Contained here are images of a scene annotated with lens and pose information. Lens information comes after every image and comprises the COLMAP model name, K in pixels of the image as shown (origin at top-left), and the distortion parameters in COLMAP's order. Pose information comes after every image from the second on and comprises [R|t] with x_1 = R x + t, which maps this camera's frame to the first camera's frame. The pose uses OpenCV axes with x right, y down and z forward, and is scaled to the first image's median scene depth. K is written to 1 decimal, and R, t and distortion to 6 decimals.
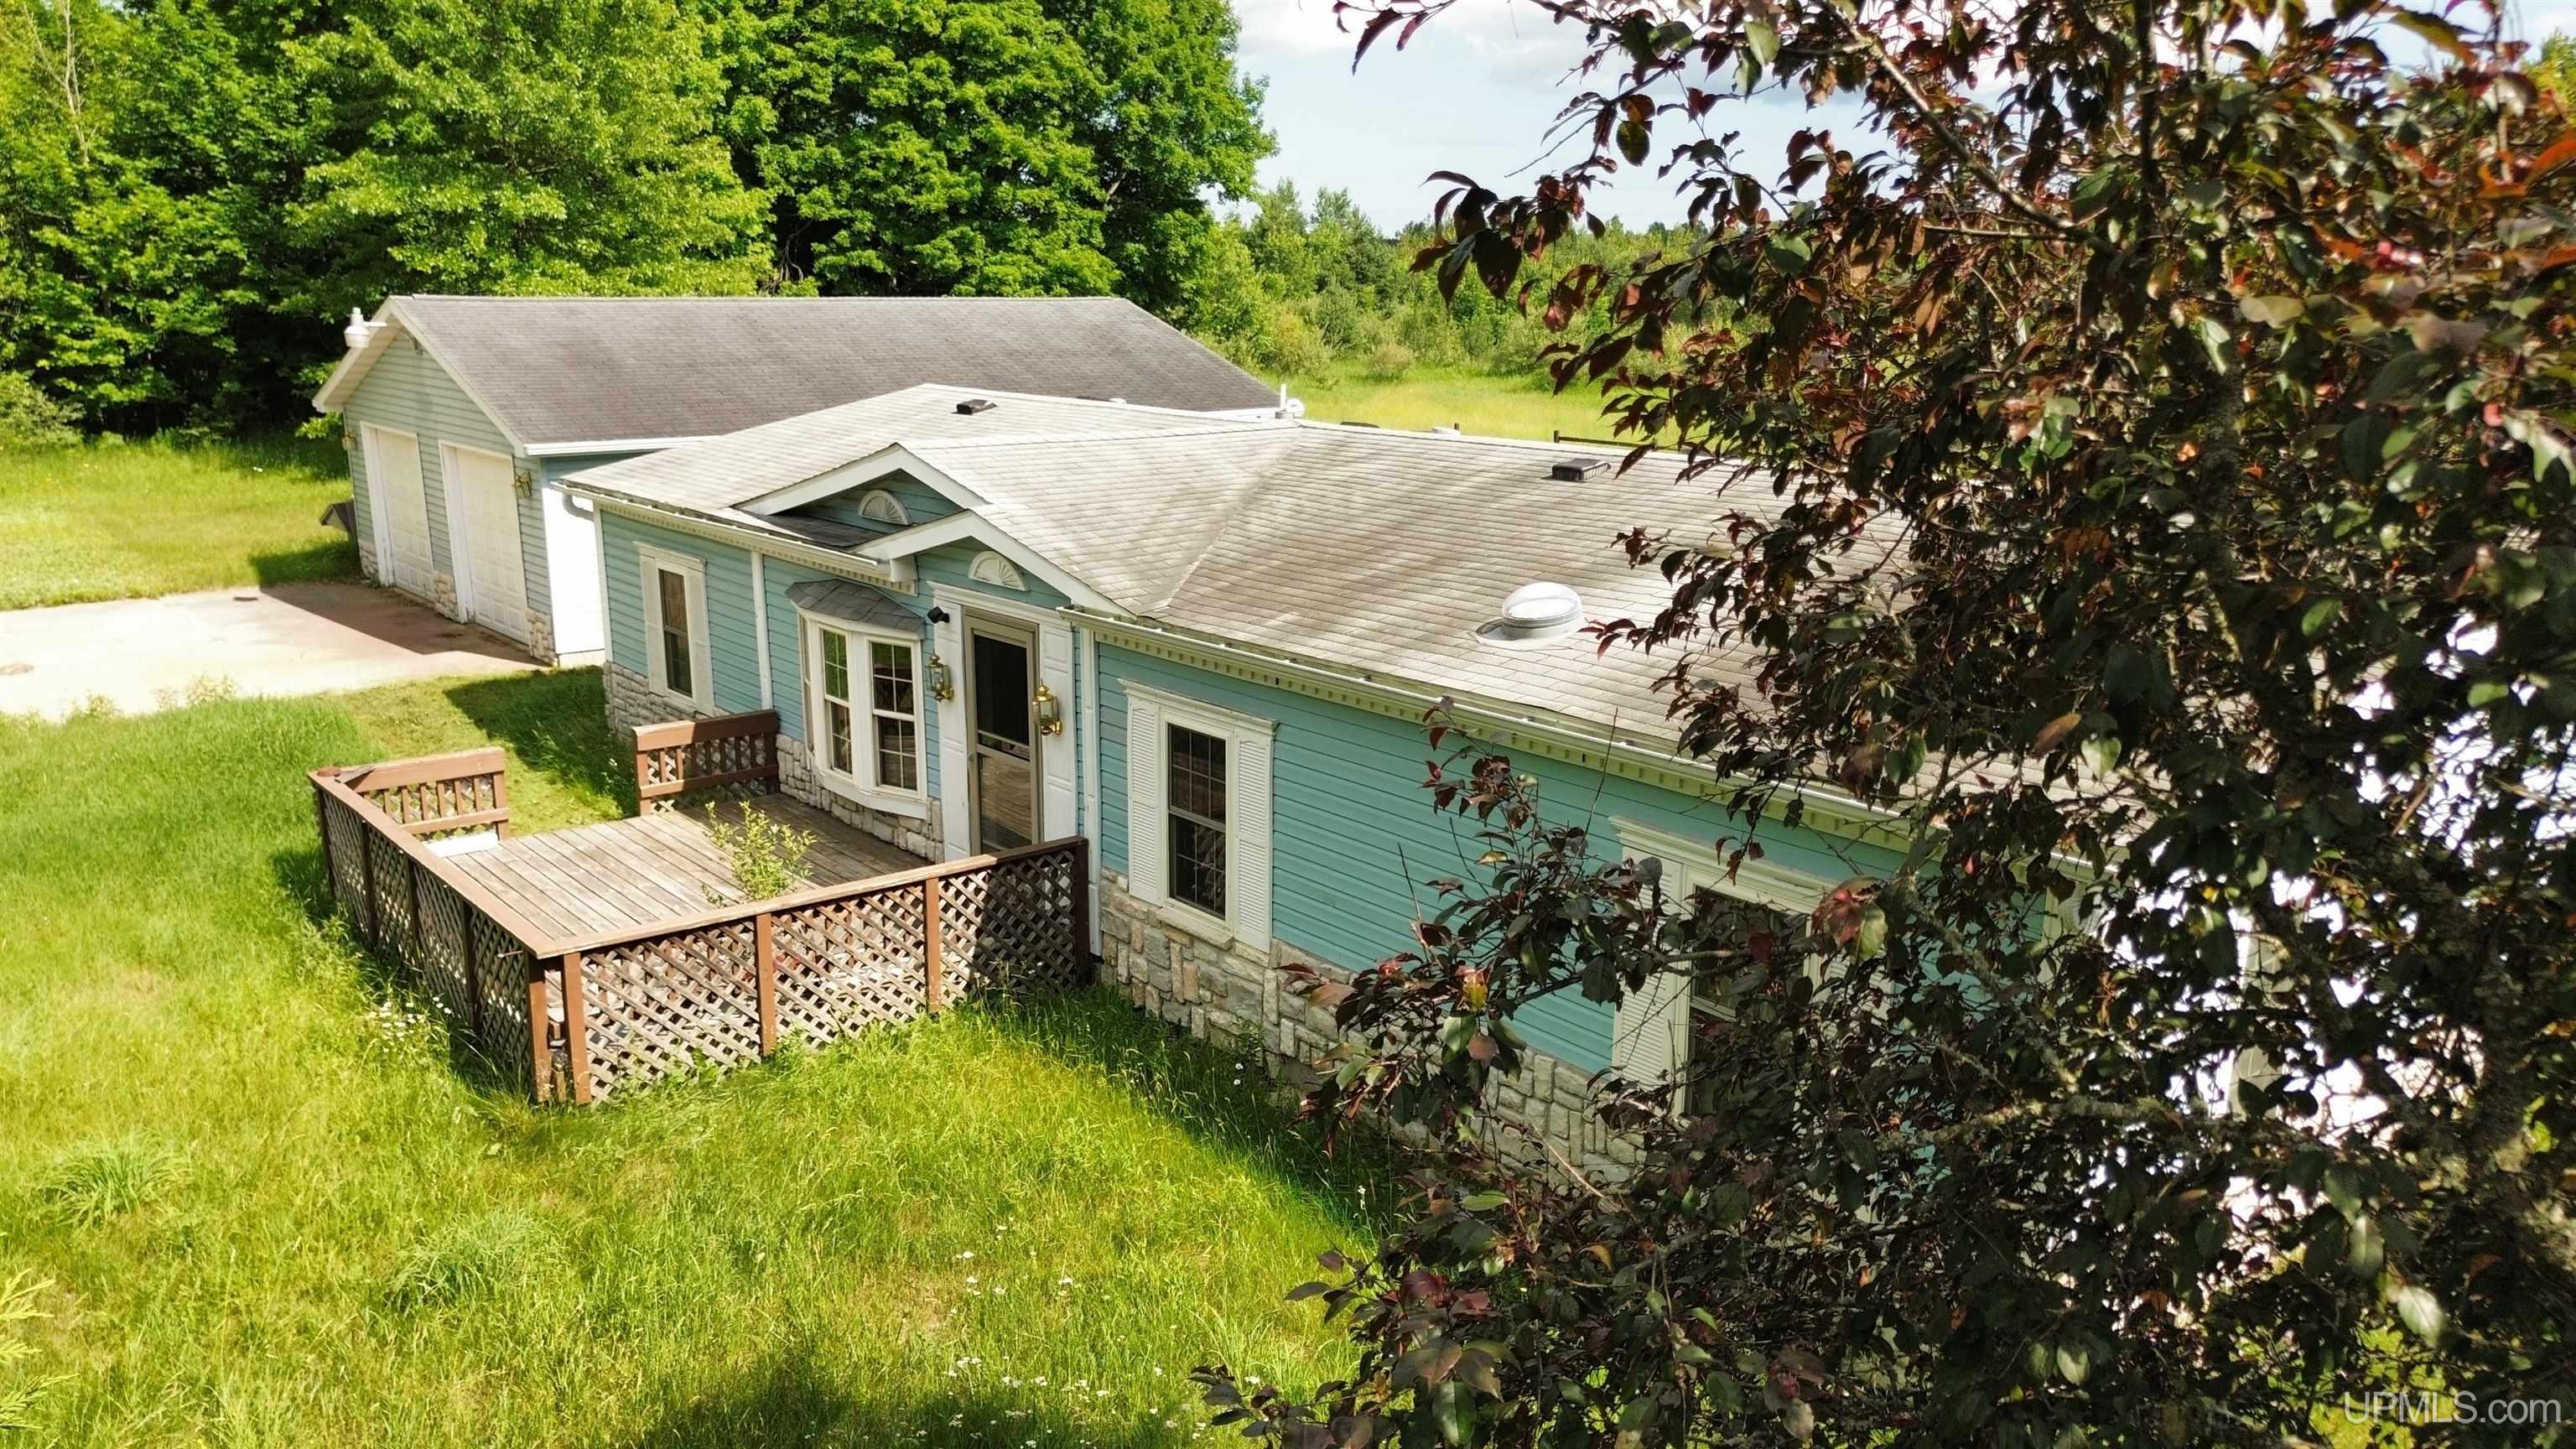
lens RADIAL K [[1821.1, 0, 1294.0], [0, 1821.1, 725.1], [0, 0, 1]] dist [0.075505, -0.081314]
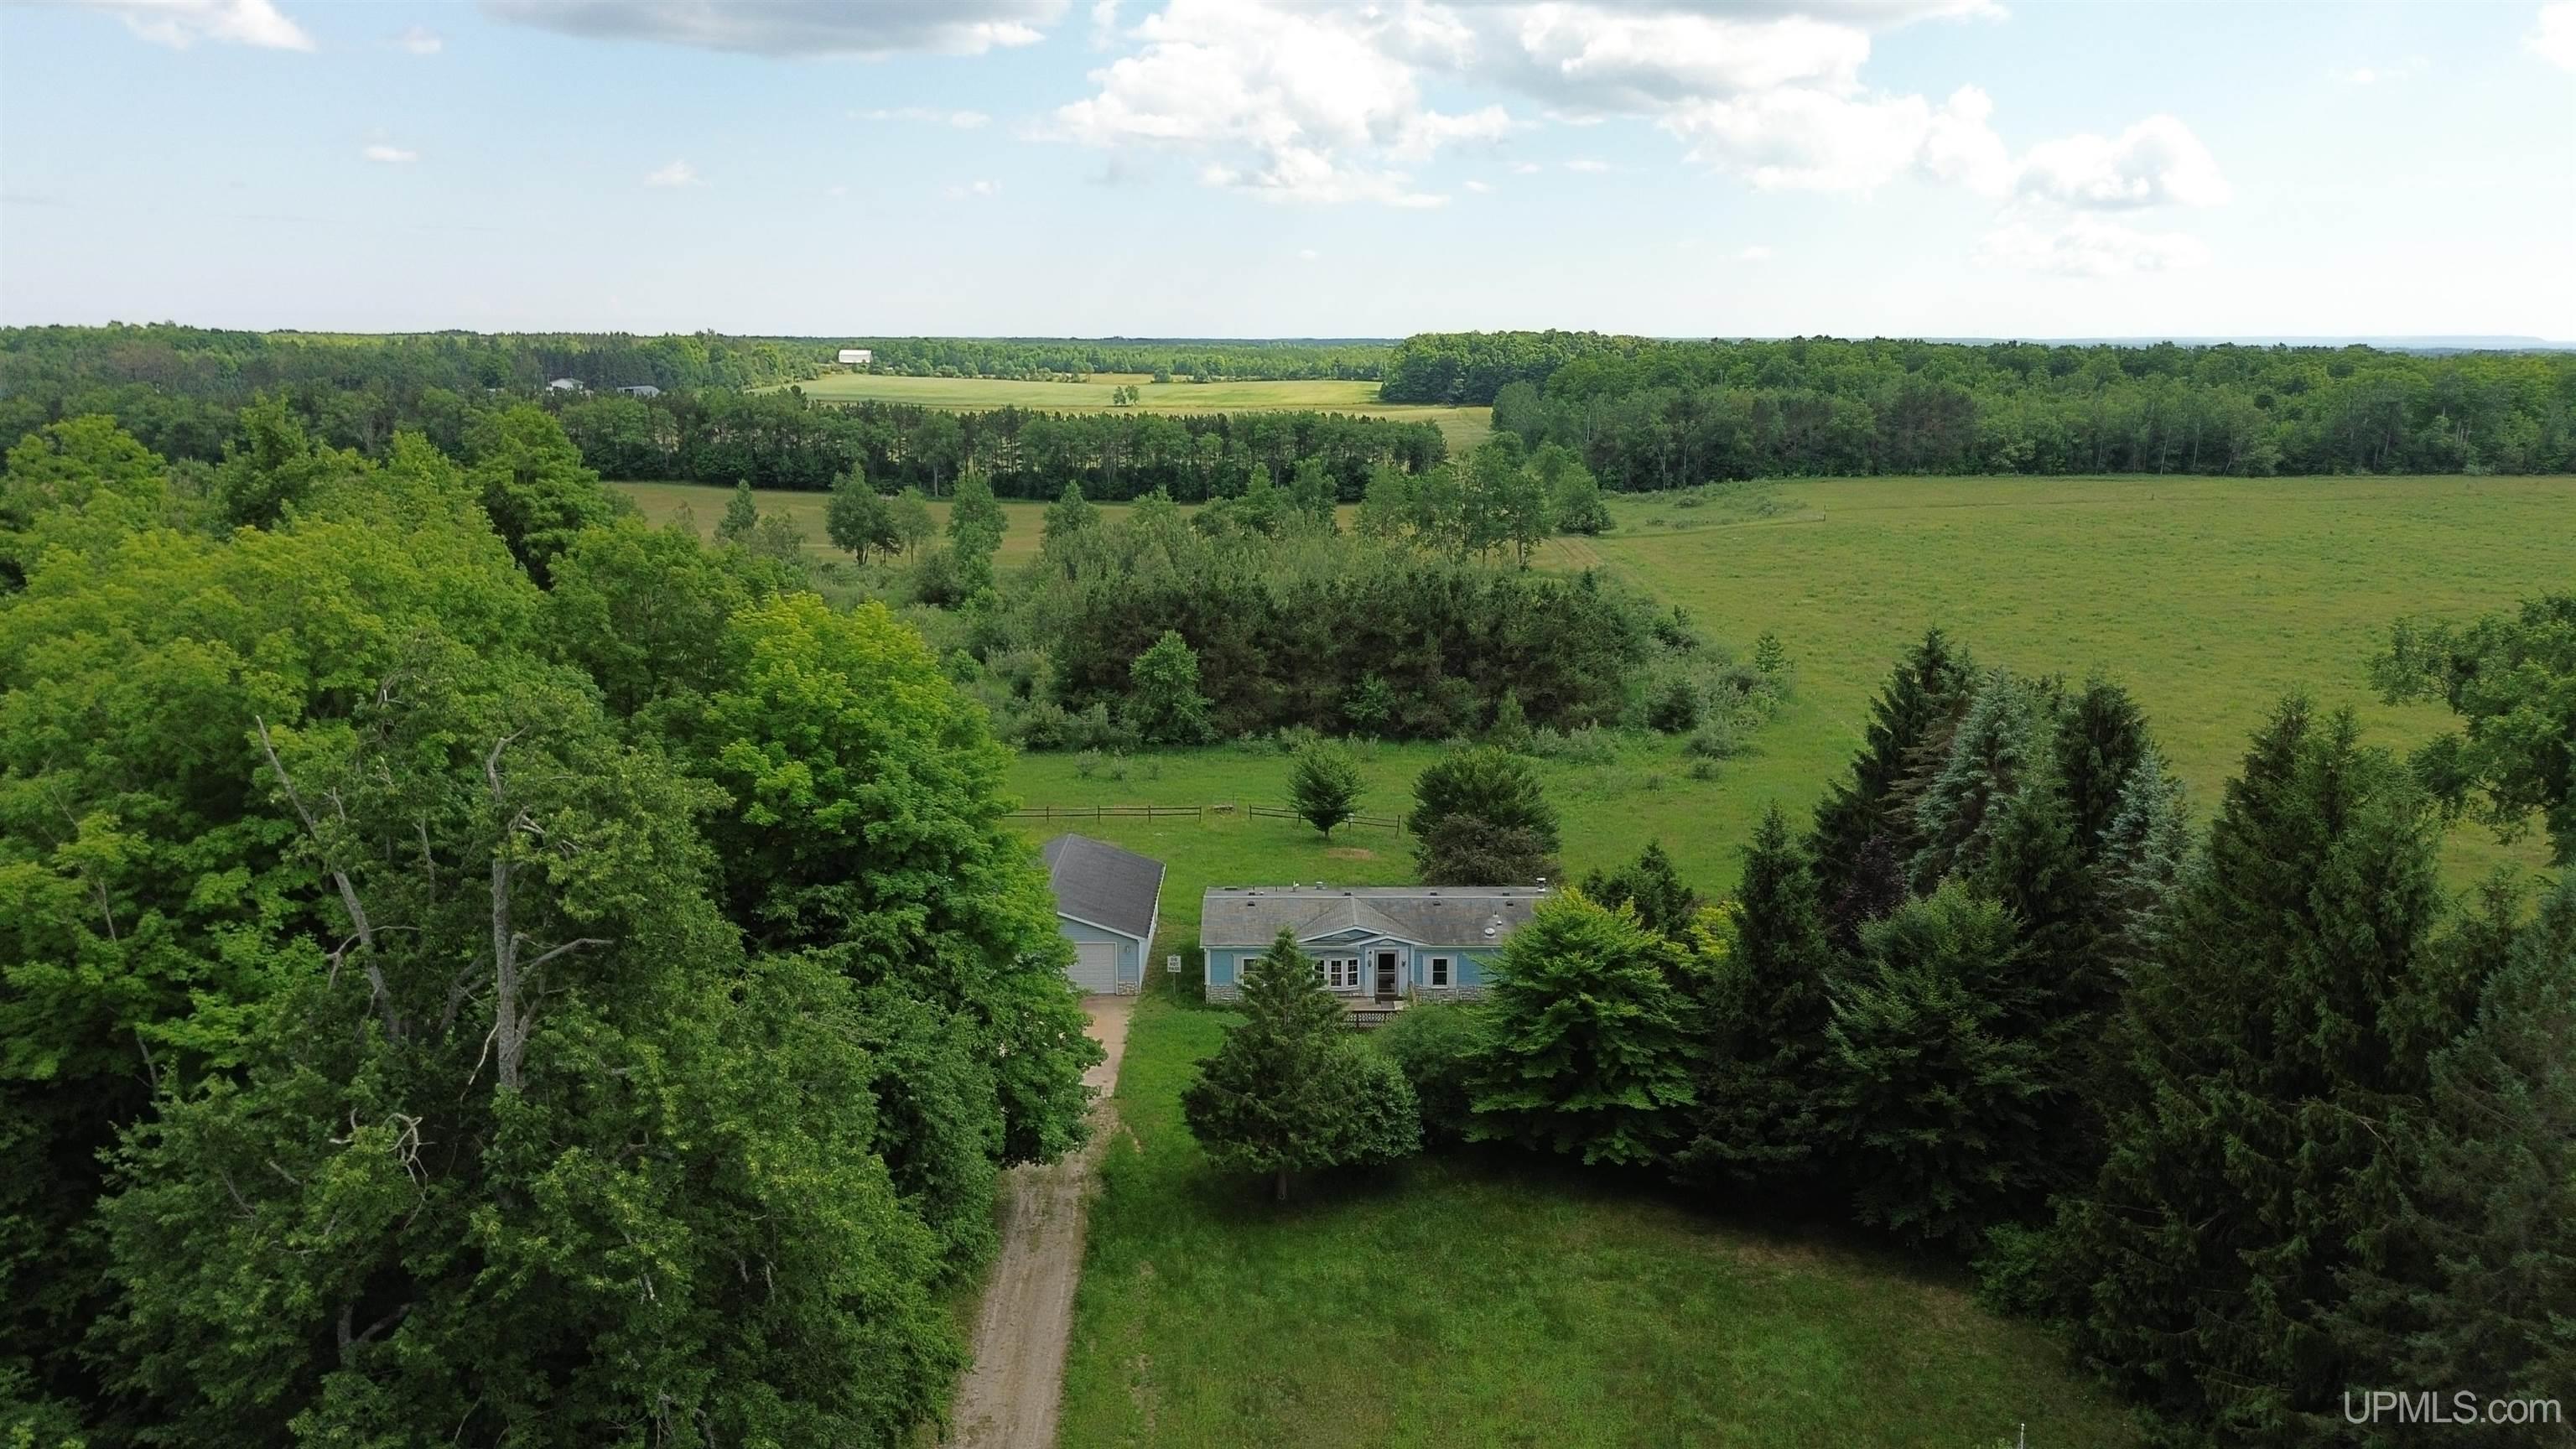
lens RADIAL K [[1821.1, 0, 1294.0], [0, 1821.1, 725.1], [0, 0, 1]] dist [0.075505, -0.081314]
pose [[0.640440, -0.164266, 0.750235, -1.128236], [0.182128, 0.981478, 0.059424, -0.285527], [-0.746100, 0.098581, 0.658495, -0.666707]]
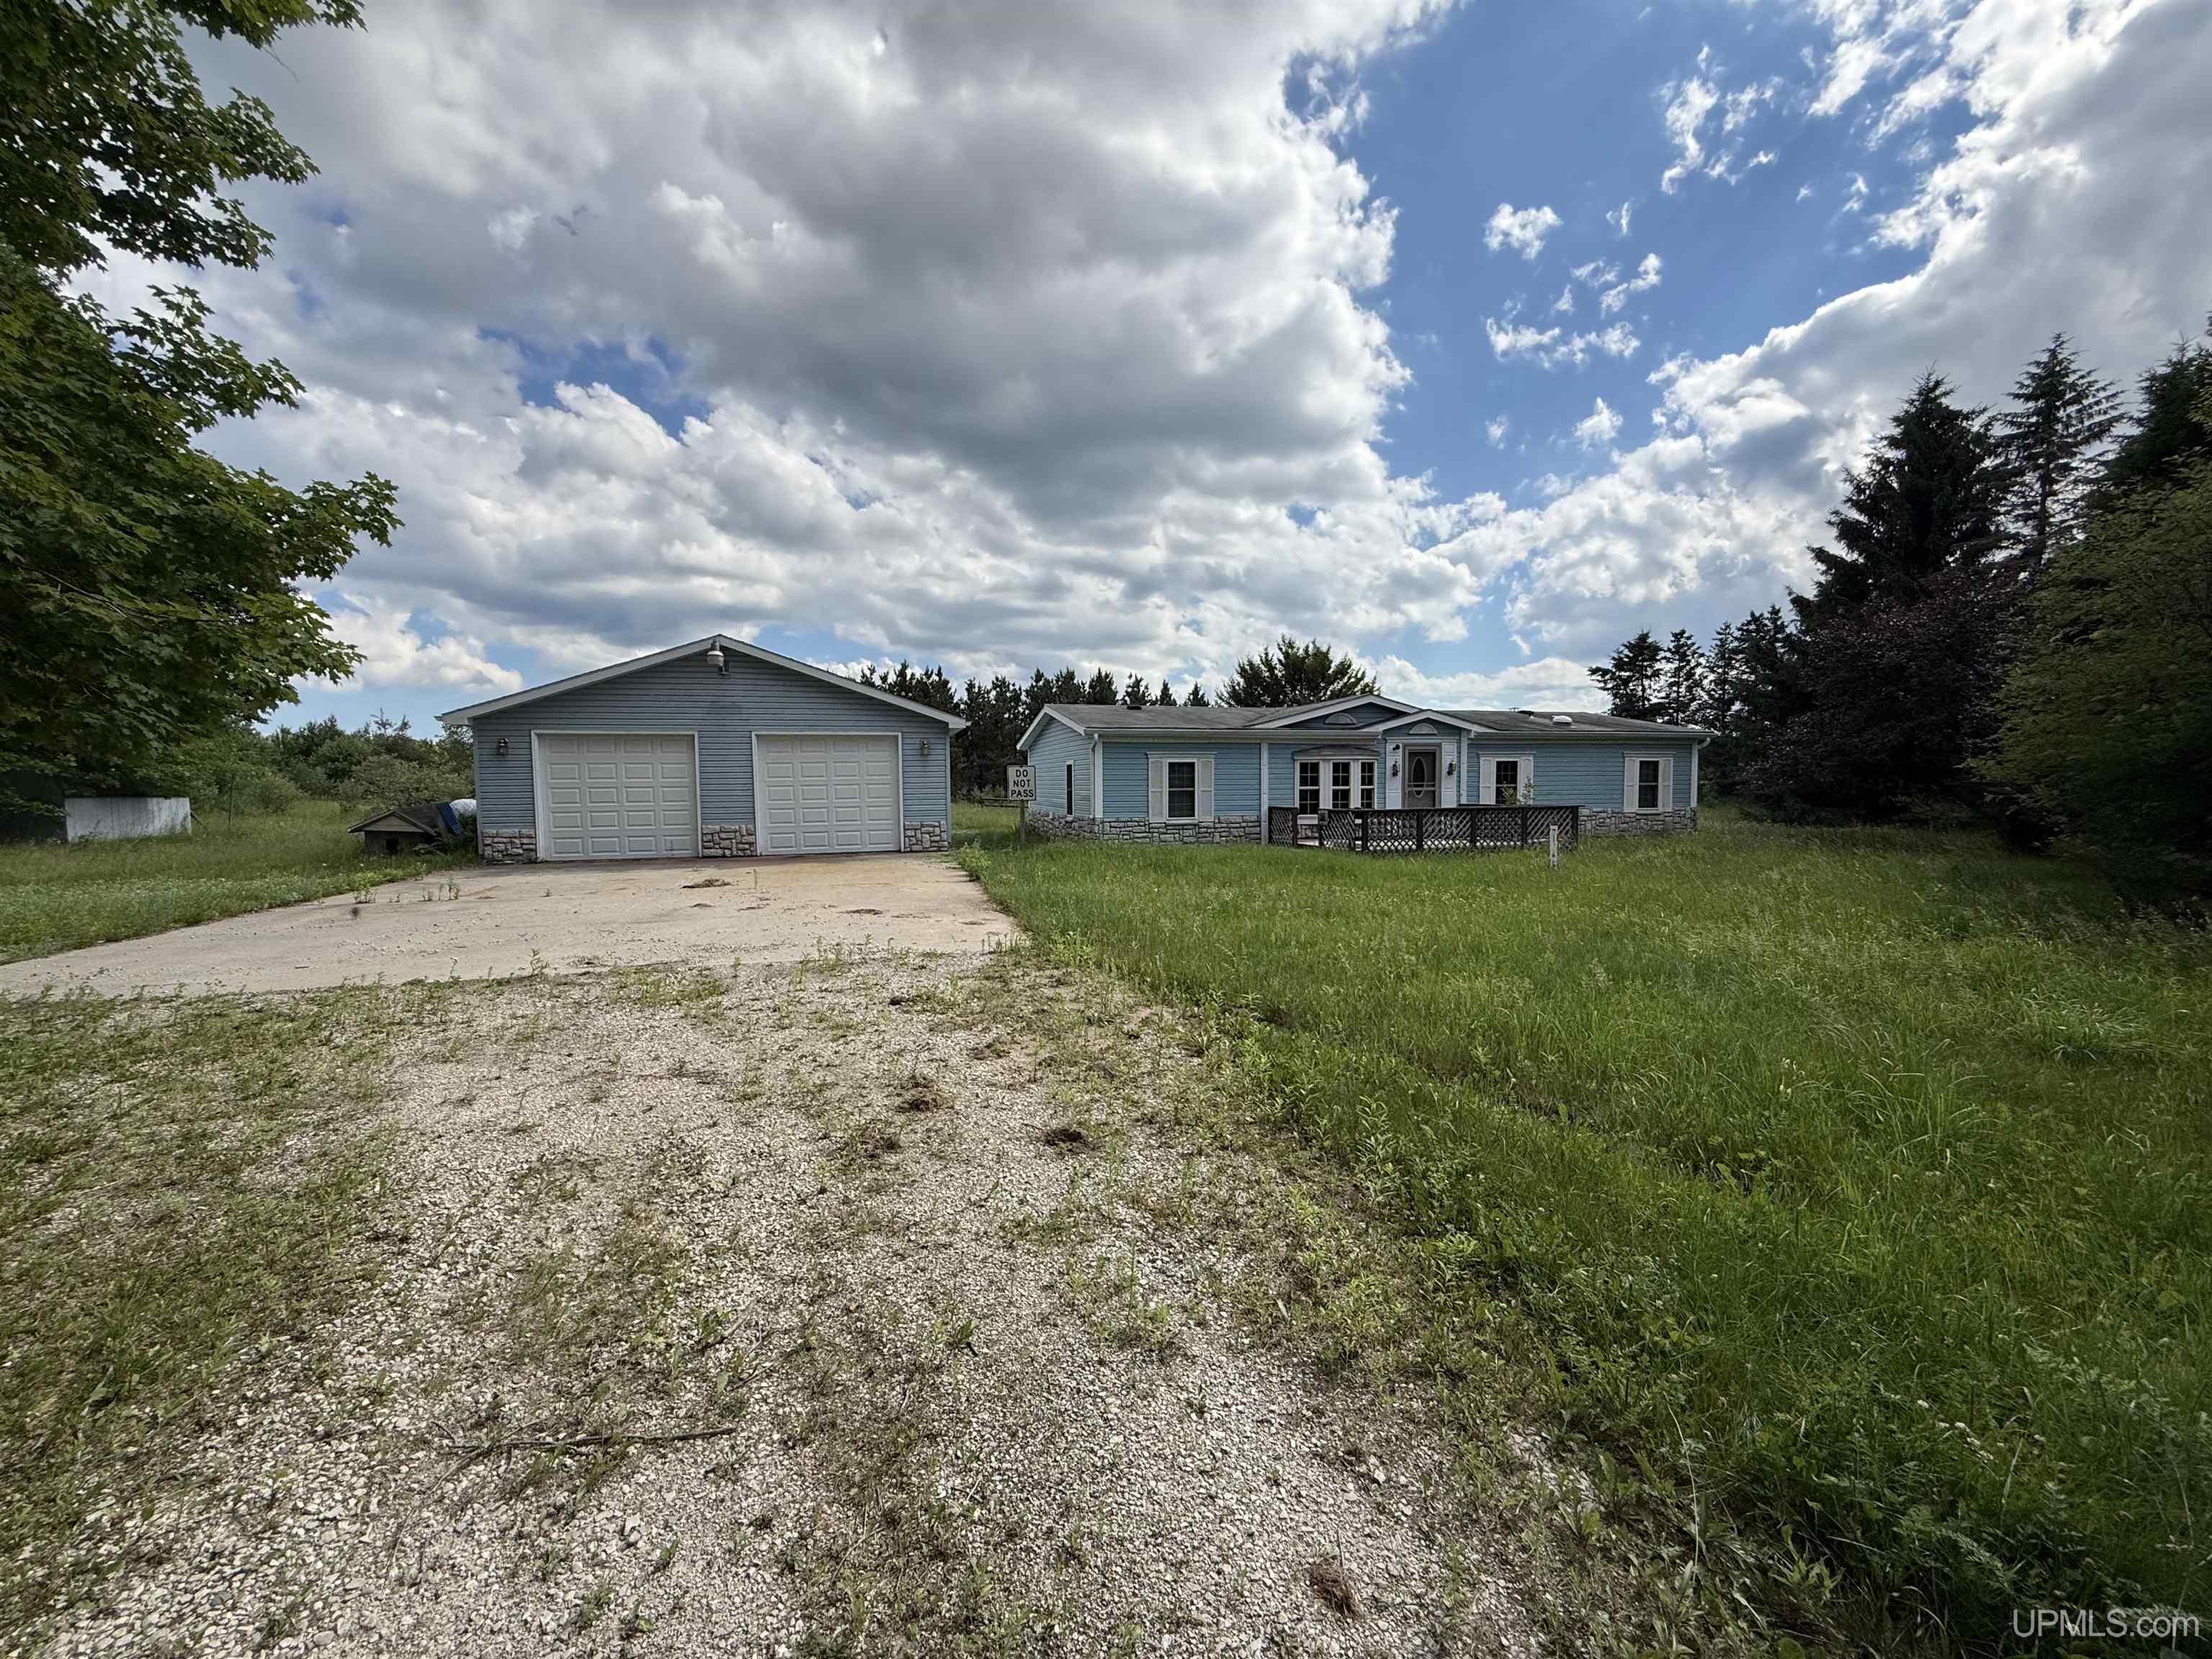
lens RADIAL K [[879.4, 0, 1107.8], [0, 879.4, 824.9], [0, 0, 1]] dist [0.002397, -0.000065]
pose [[0.423975, -0.054054, 0.904059, -0.428468], [0.223349, 0.973627, -0.046530, 0.006683], [-0.877702, 0.221648, 0.424867, 0.204308]]
